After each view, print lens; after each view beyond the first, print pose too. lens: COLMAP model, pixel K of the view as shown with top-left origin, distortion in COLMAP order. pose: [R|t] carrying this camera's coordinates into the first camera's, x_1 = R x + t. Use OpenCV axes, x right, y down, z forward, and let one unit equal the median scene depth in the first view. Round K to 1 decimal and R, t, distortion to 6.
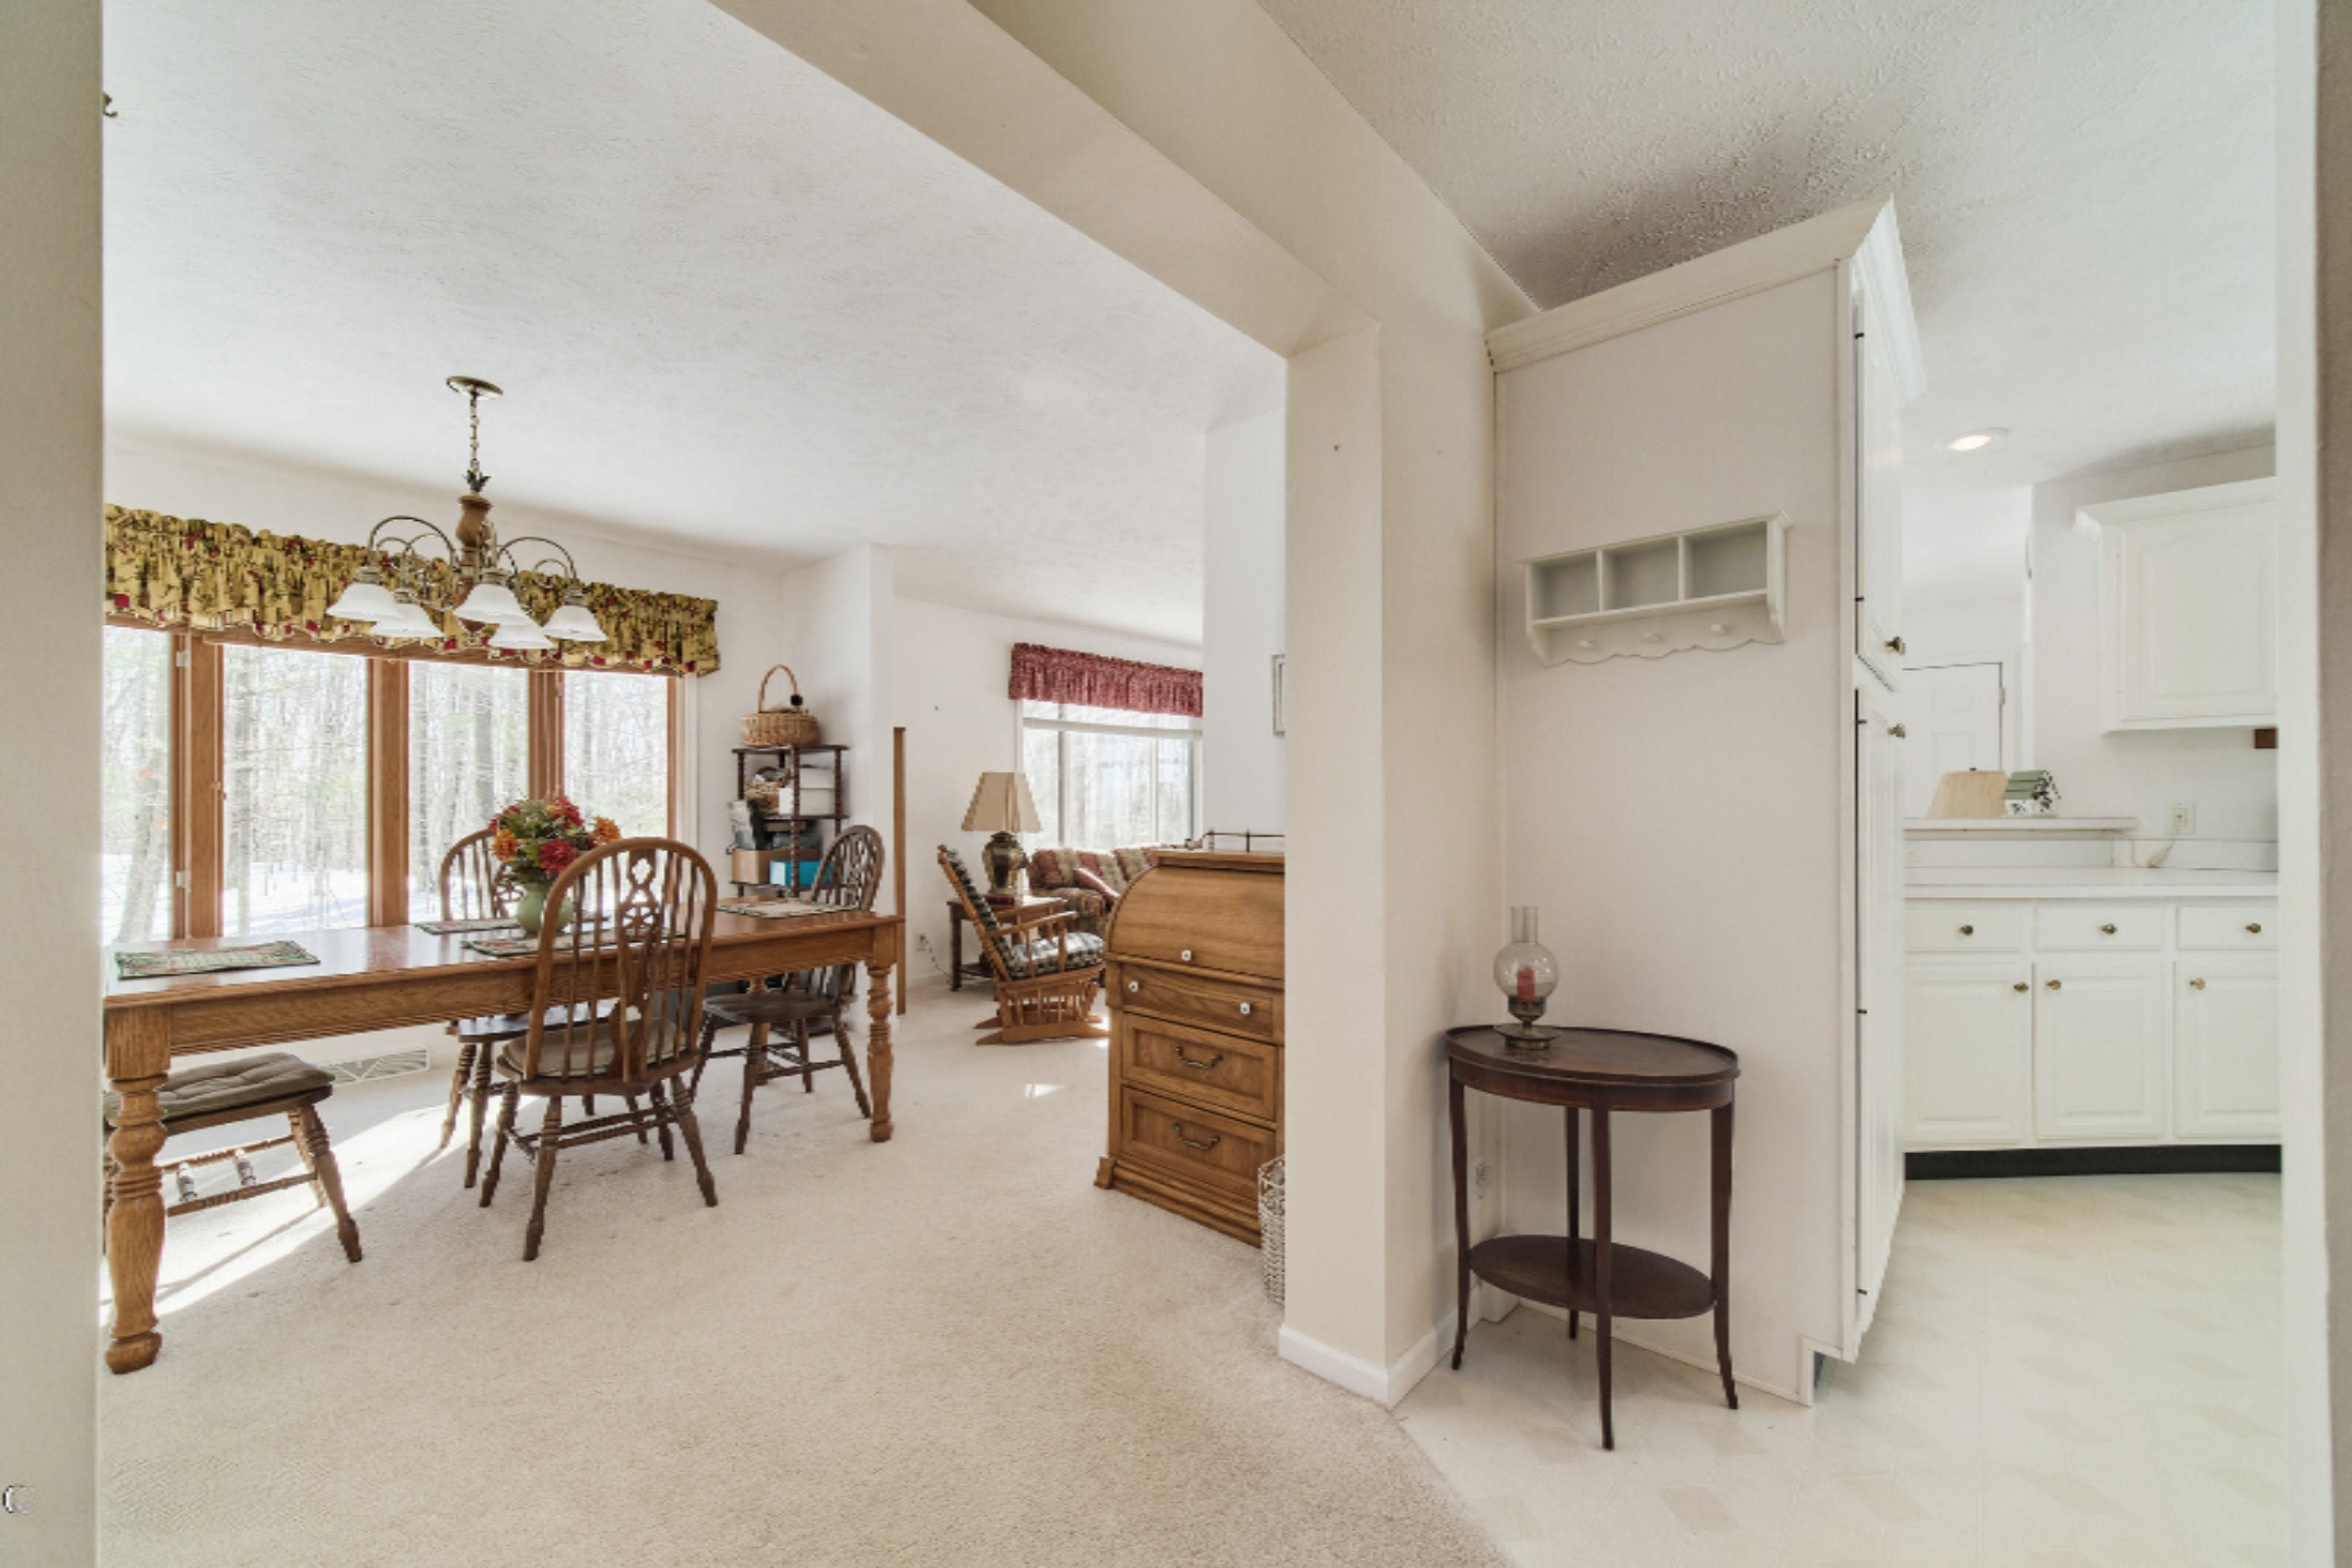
lens RADIAL K [[925.0, 0, 1180.2], [0, 925.0, 795.9], [0, 0, 1]] dist [-0.002535, -0.000288]
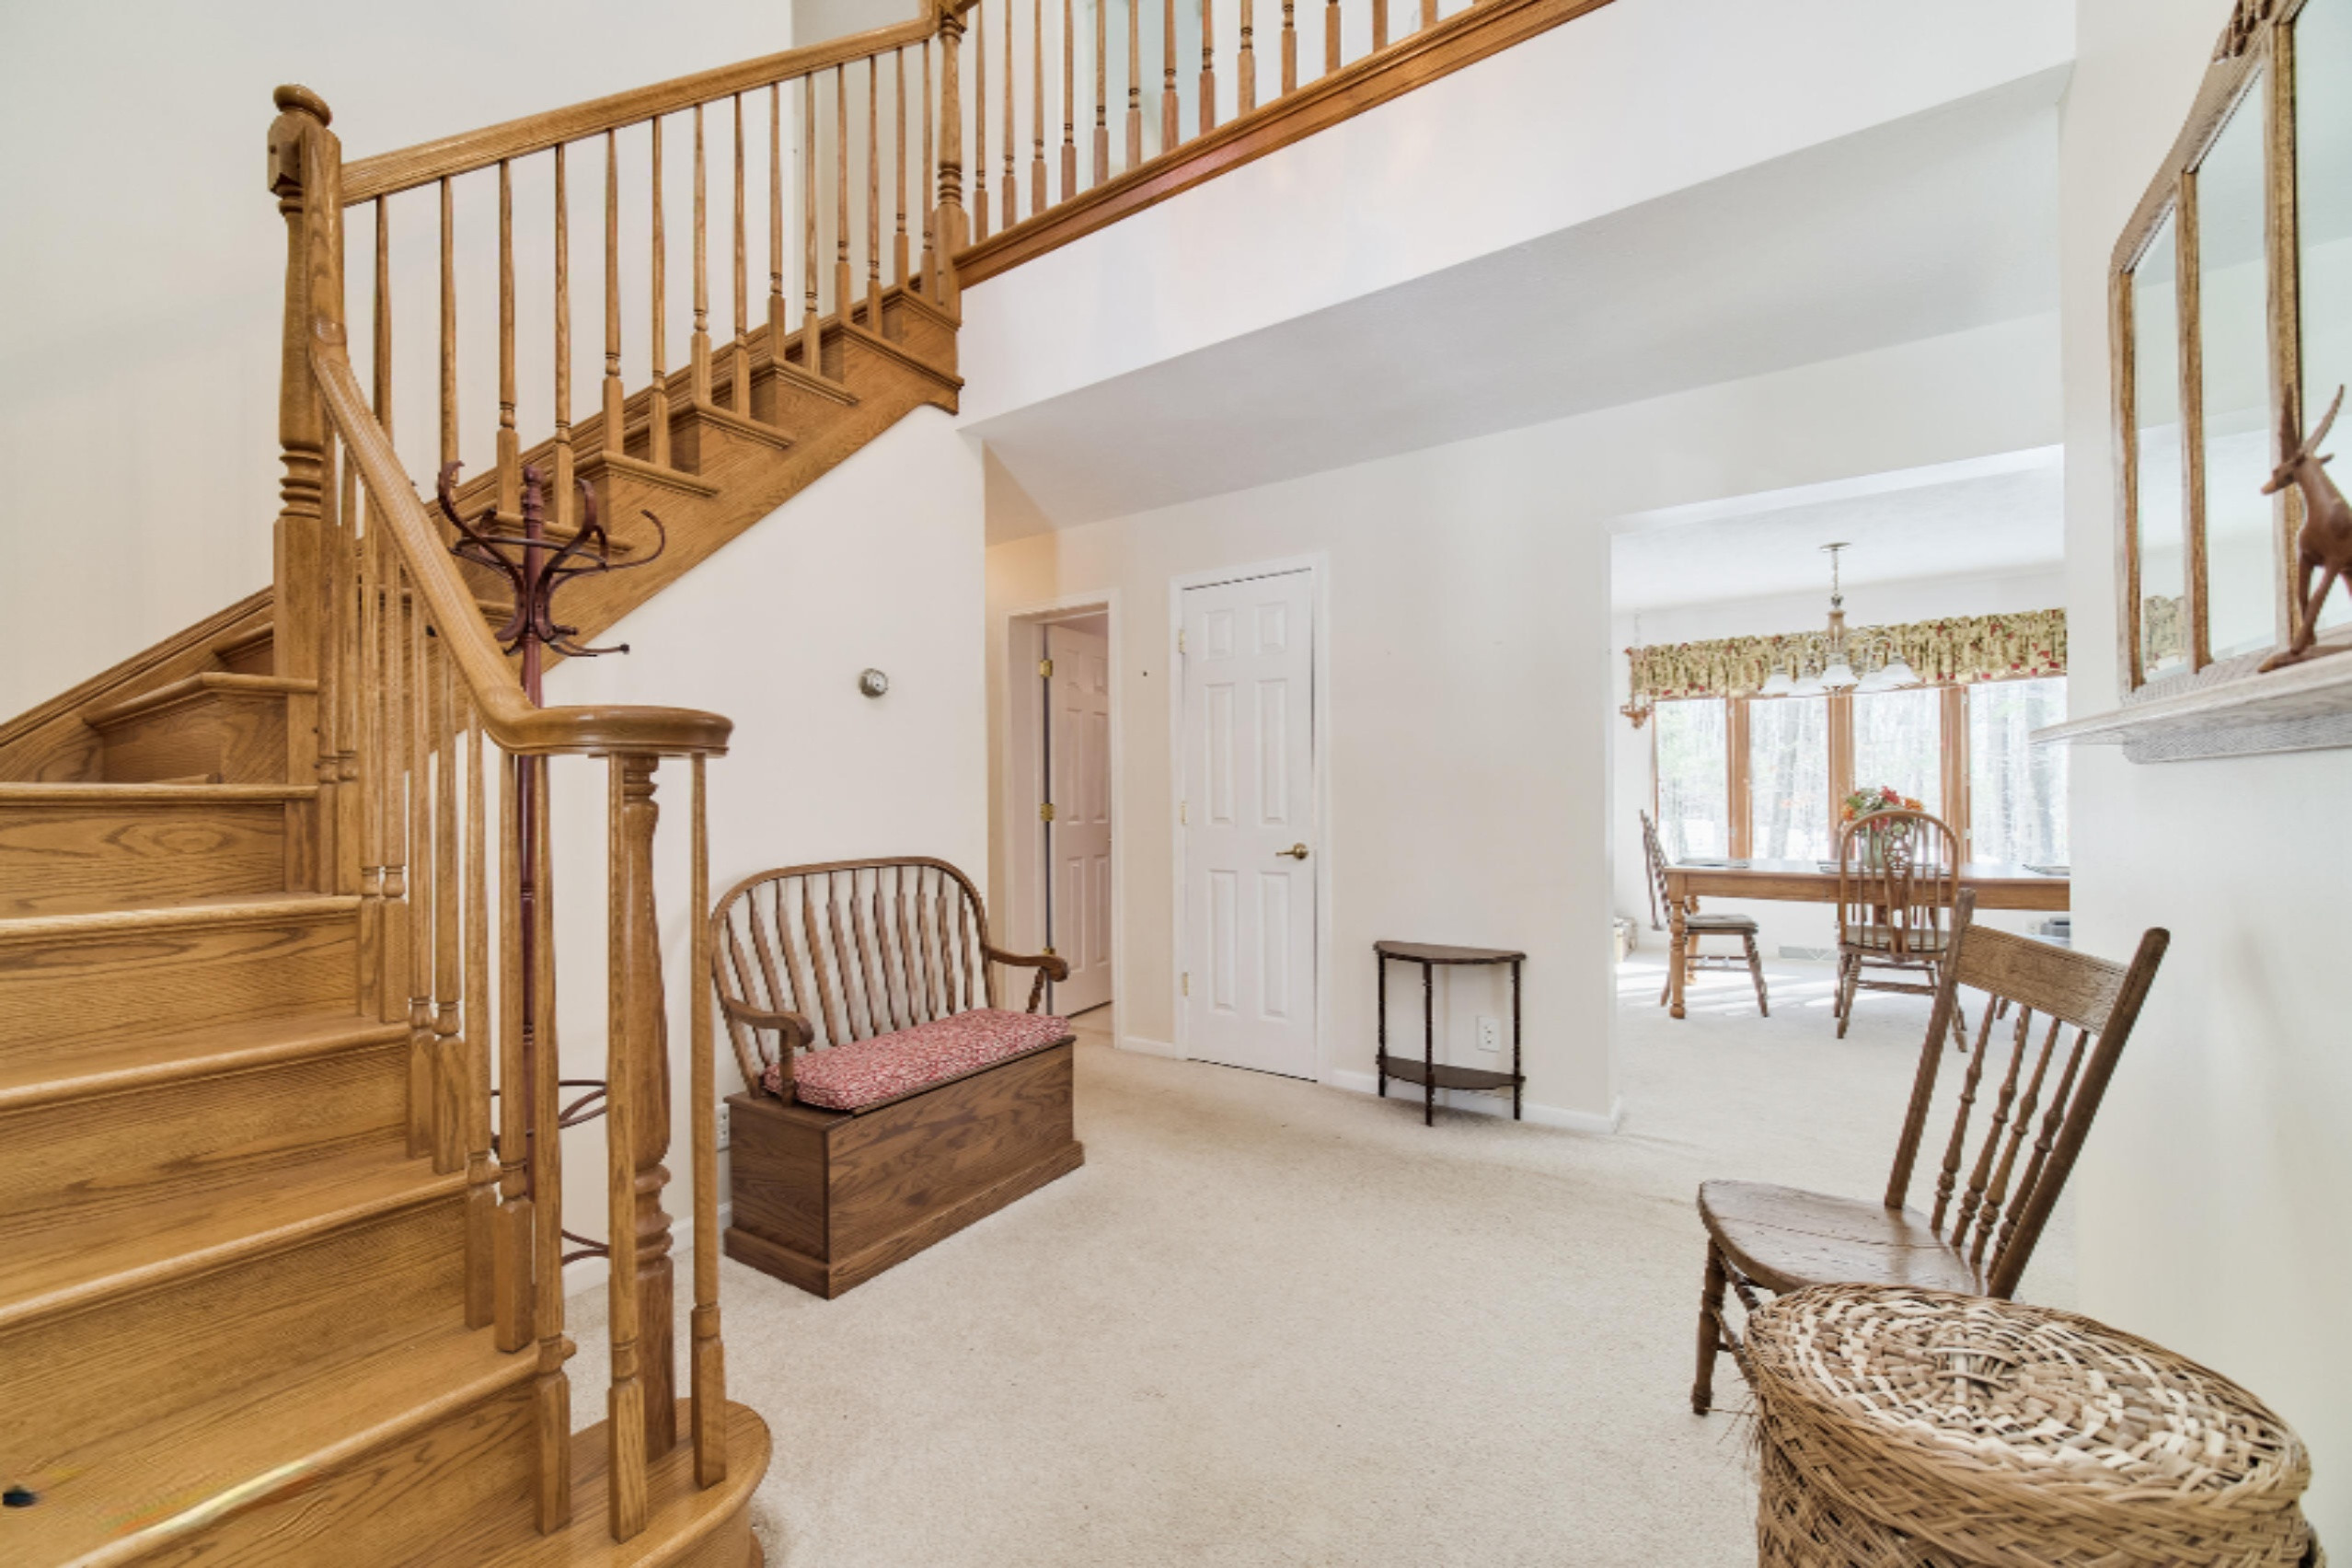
lens RADIAL K [[925.0, 0, 1191.0], [0, 925.0, 797.6], [0, 0, 1]] dist [-0.002535, -0.000288]
pose [[0.154557, -0.001653, -0.987983, 0.579720], [0.020348, 0.999792, 0.001511, -0.004761], [0.987774, -0.020337, 0.154558, -0.352668]]
